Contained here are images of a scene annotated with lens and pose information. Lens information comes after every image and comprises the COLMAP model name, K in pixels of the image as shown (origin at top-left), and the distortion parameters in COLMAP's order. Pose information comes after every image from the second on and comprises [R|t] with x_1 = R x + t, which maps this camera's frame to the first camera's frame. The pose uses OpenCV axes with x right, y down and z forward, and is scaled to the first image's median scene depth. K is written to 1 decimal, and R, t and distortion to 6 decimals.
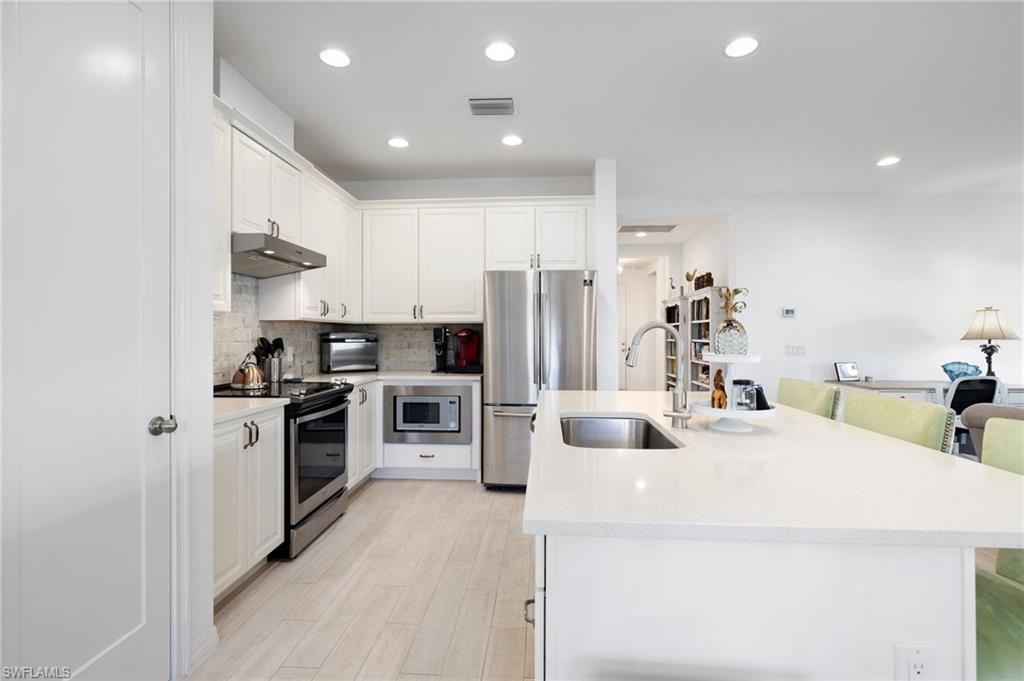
lens RADIAL K [[479.6, 0, 515.1], [0, 479.6, 332.5], [0, 0, 1]] dist [-0.017330, -0.000038]
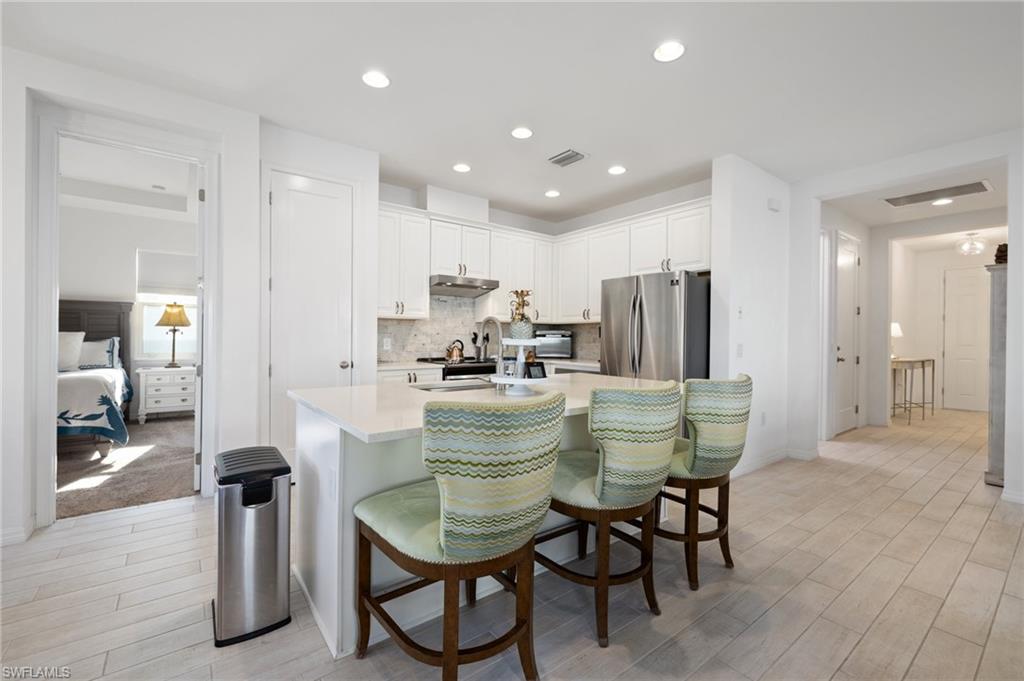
lens RADIAL K [[430.9, 0, 514.8], [0, 430.9, 334.2], [0, 0, 1]] dist [0.002334, 0.000191]
pose [[0.650035, 0.004587, -0.759890, 0.569008], [-0.007767, 0.999970, -0.000608, 0.013617], [0.759864, 0.006297, 0.650051, 0.085552]]
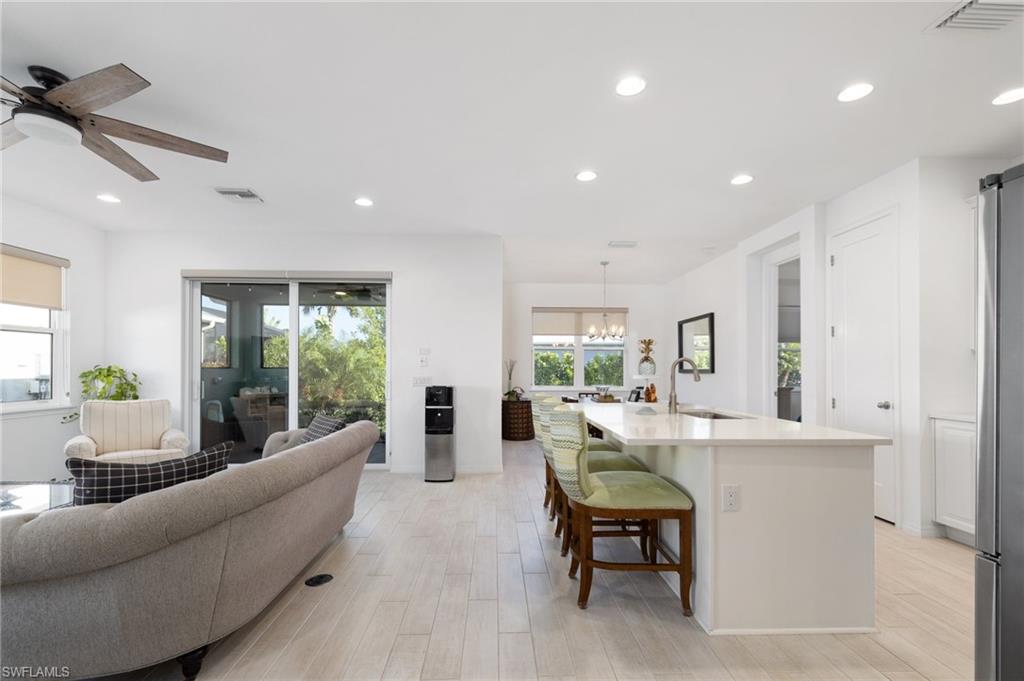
lens RADIAL K [[439.9, 0, 508.6], [0, 439.9, 368.8], [0, 0, 1]] dist [-0.000366, 0.000188]
pose [[-0.996017, -0.002472, -0.089127, 0.484756], [-0.002180, 0.999992, -0.003373, 0.012366], [0.089134, -0.003165, -0.996015, 1.121165]]
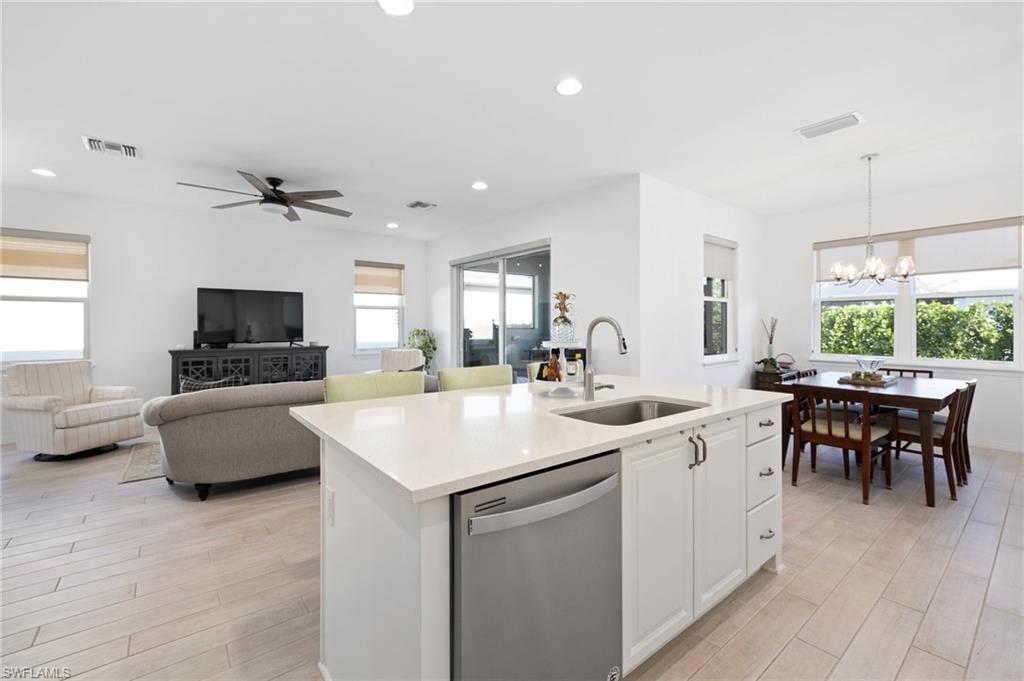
lens RADIAL K [[433.4, 0, 519.0], [0, 433.4, 326.9], [0, 0, 1]] dist [0.002286, 0.000423]
pose [[-0.671792, 0.000067, 0.740740, -0.163378], [-0.002205, 0.999995, -0.002091, 0.002822], [-0.740737, -0.003038, -0.671789, 0.795506]]
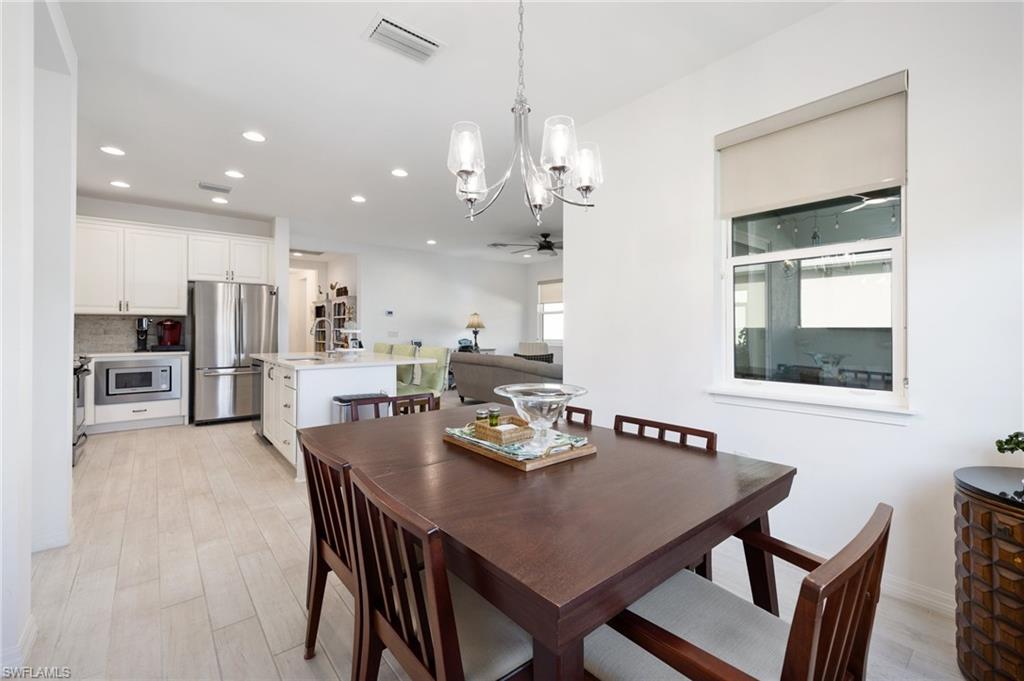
lens RADIAL K [[433.4, 0, 519.0], [0, 433.4, 326.9], [0, 0, 1]] dist [0.002286, 0.000423]
pose [[0.724264, 0.003070, 0.689516, -0.240461], [-0.004336, 0.999991, 0.000103, 0.010060], [-0.689510, -0.003064, 0.724270, -0.623752]]
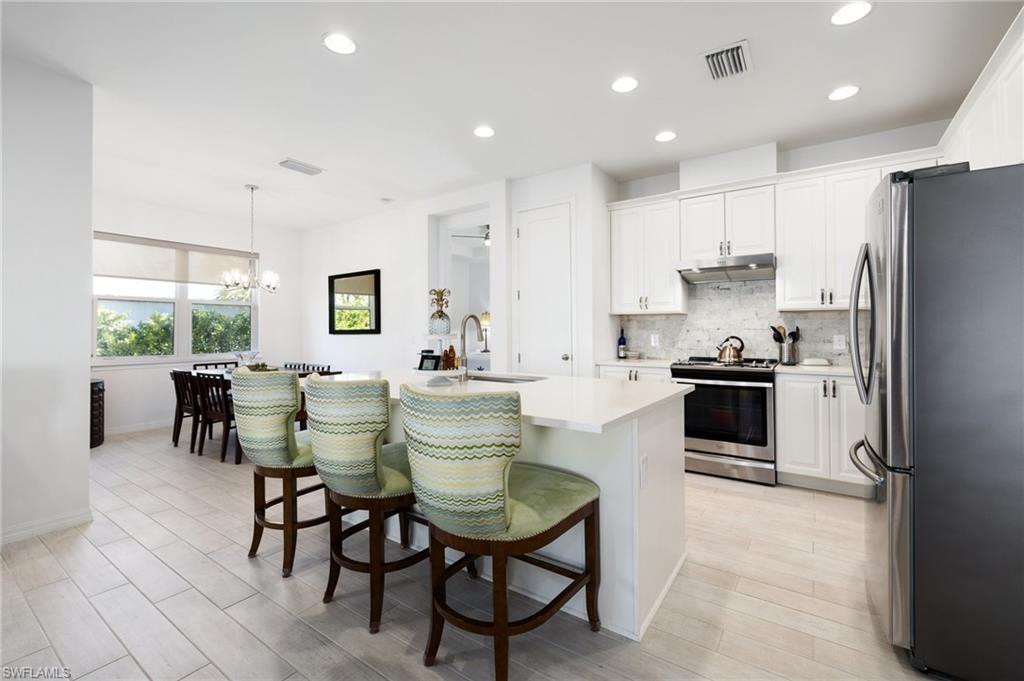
lens RADIAL K [[433.4, 0, 519.0], [0, 433.4, 326.9], [0, 0, 1]] dist [0.002286, 0.000423]
pose [[-0.516627, -0.005210, -0.856194, 0.615112], [0.006100, 0.999934, -0.009765, 0.015494], [0.856189, -0.010267, -0.516561, 0.792376]]
